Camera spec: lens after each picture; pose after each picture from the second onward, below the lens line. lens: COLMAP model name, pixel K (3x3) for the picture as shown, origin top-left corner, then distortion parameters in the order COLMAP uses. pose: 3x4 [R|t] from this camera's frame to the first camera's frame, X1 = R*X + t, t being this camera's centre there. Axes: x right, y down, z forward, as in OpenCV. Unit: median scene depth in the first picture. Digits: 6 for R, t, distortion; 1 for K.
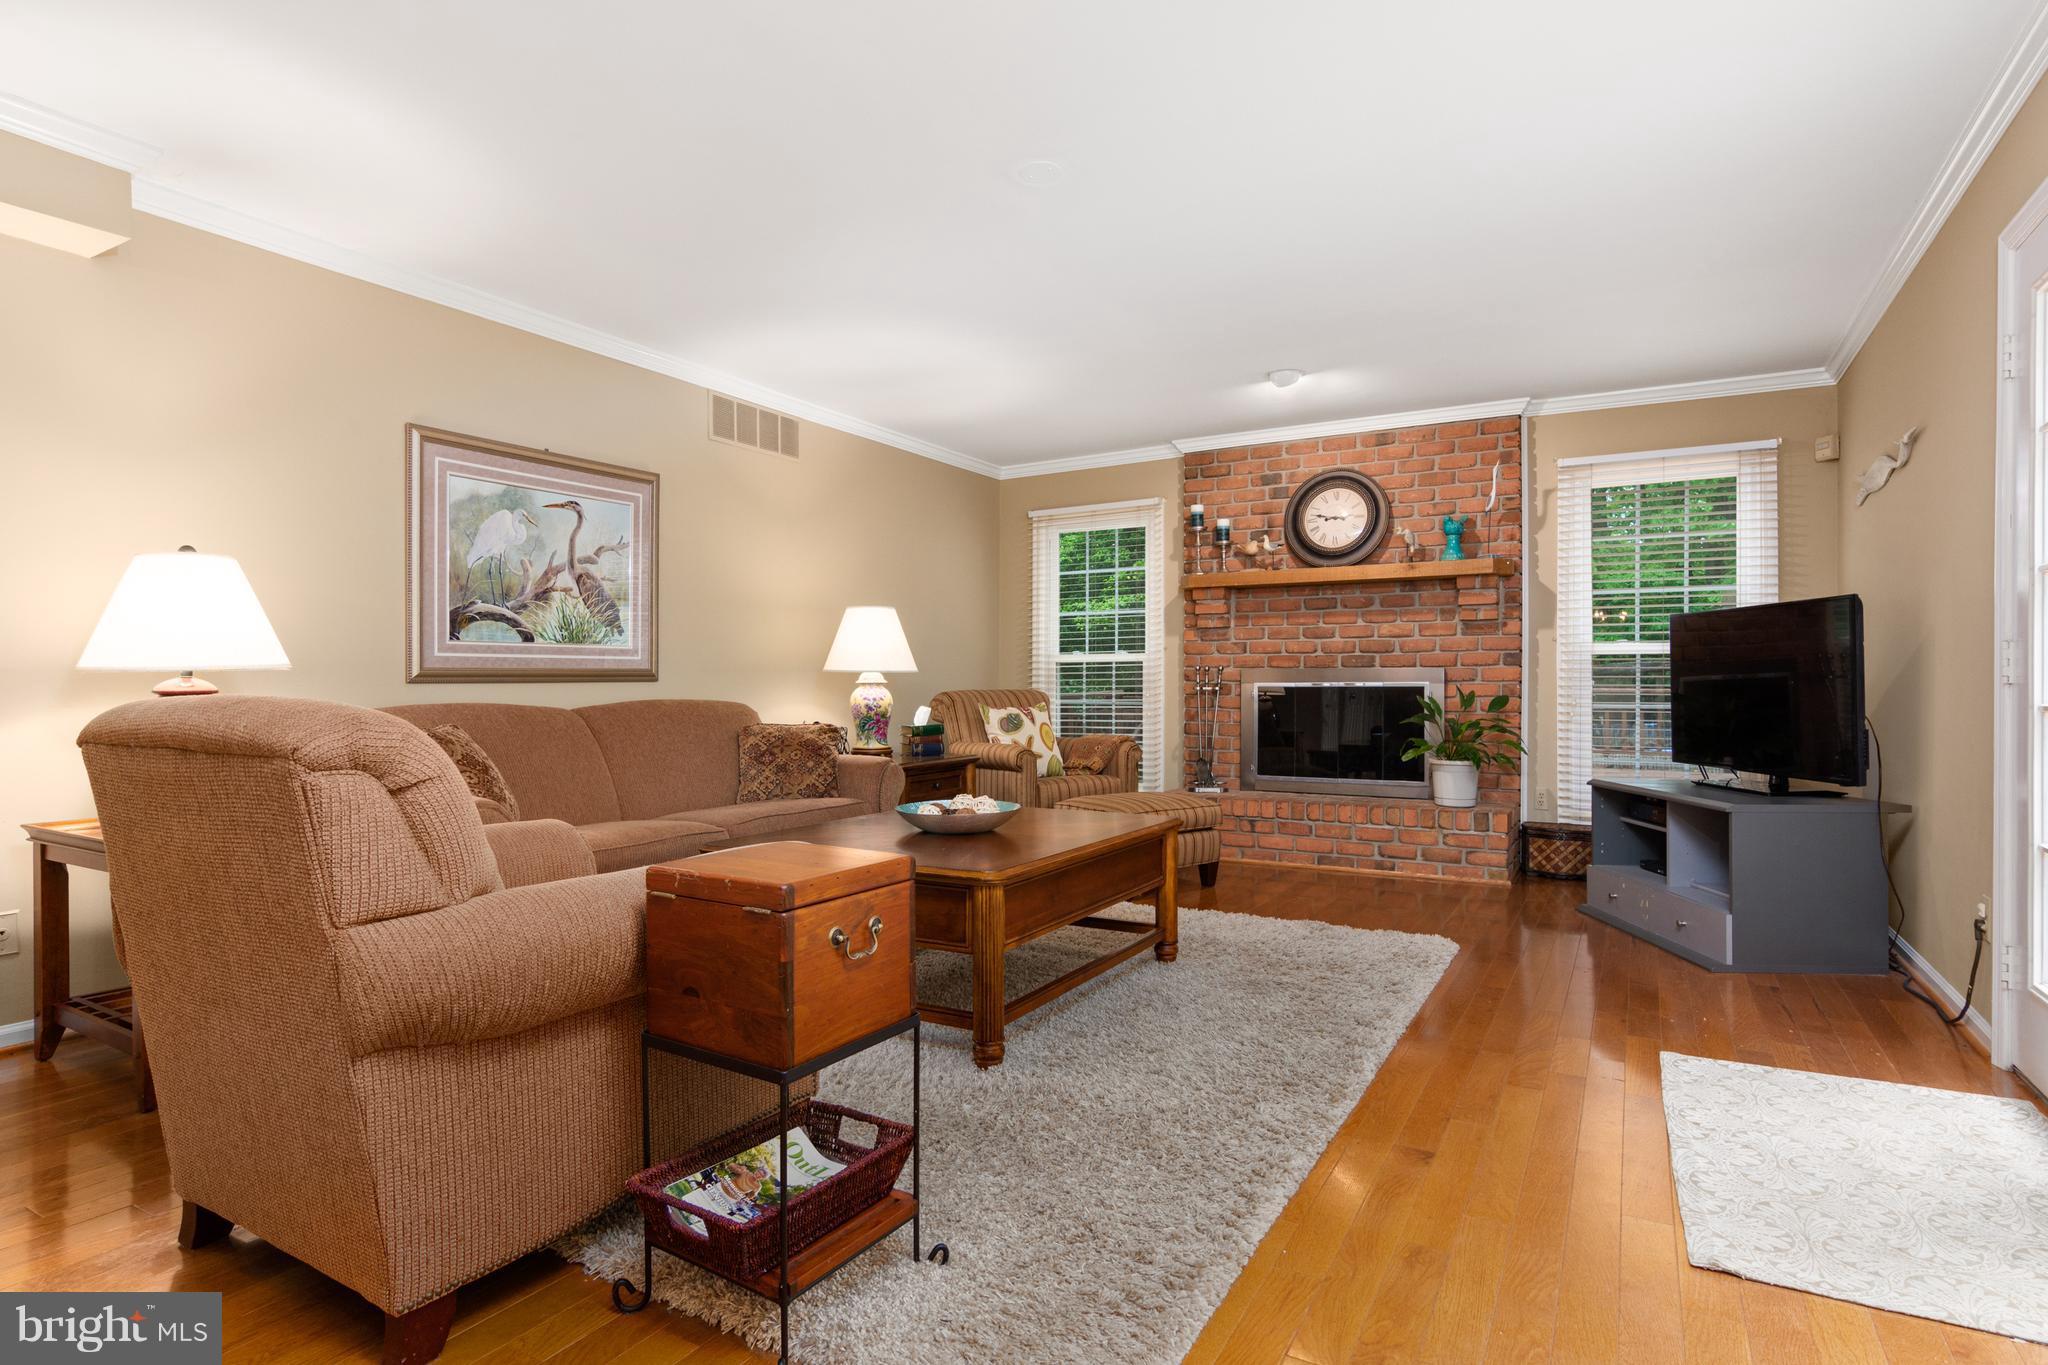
lens RADIAL K [[1020.1, 0, 1019.0], [0, 1020.1, 686.4], [0, 0, 1]] dist [-0.002182, 0.000082]
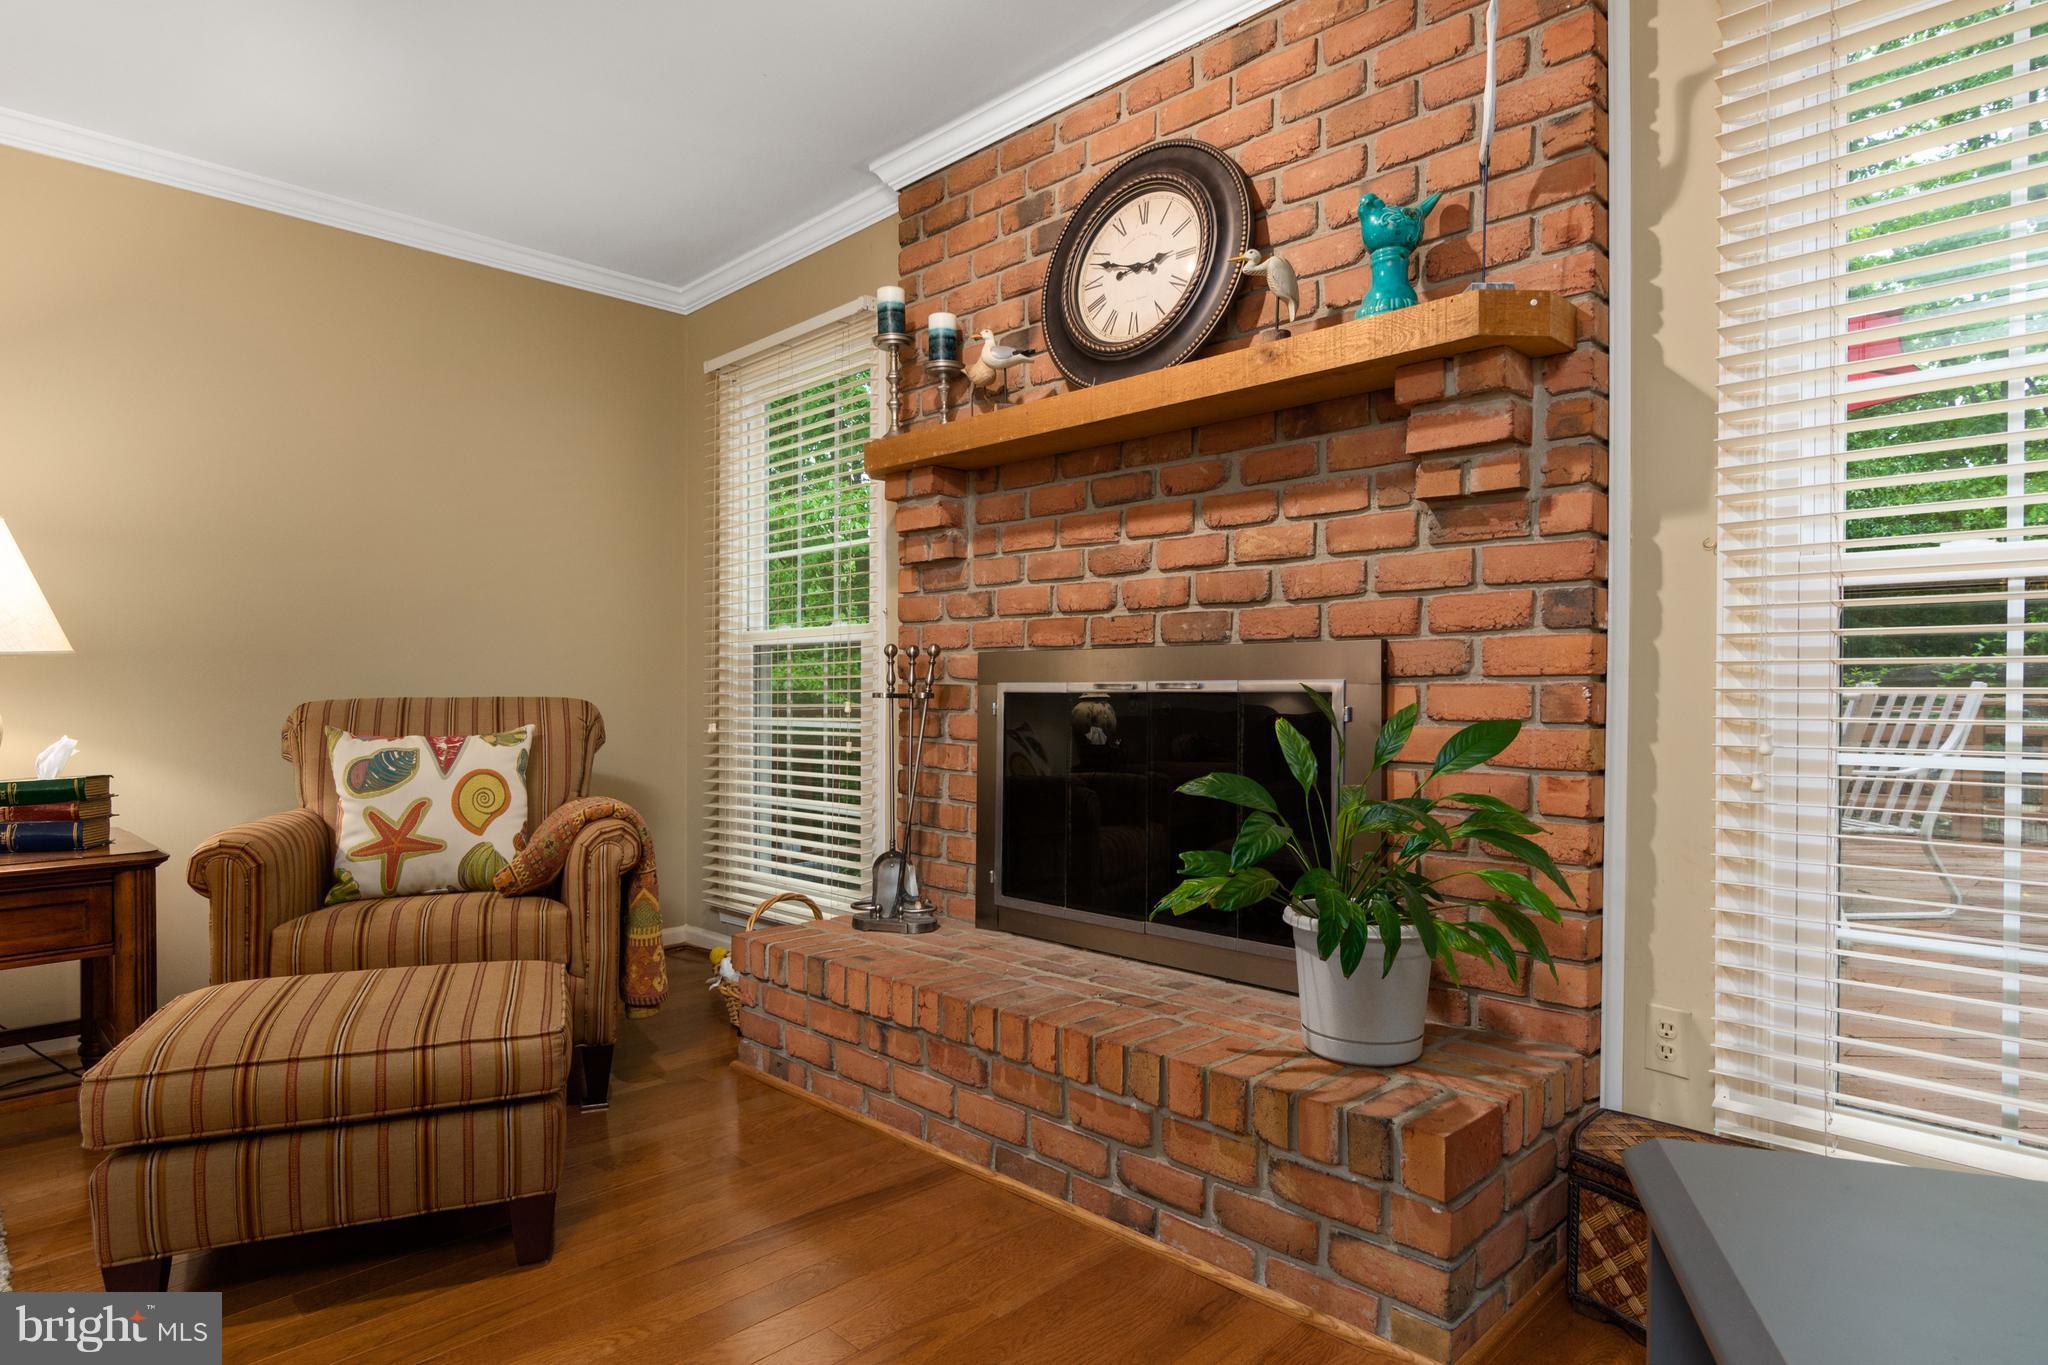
lens RADIAL K [[1132.4, 0, 1011.8], [0, 1132.4, 692.8], [0, 0, 1]] dist [0.000202, 0.000091]
pose [[0.964626, 0.002096, -0.263612, 0.387925], [-0.001948, 0.999998, 0.000824, -0.000067], [0.263614, -0.000282, 0.964628, 0.574030]]
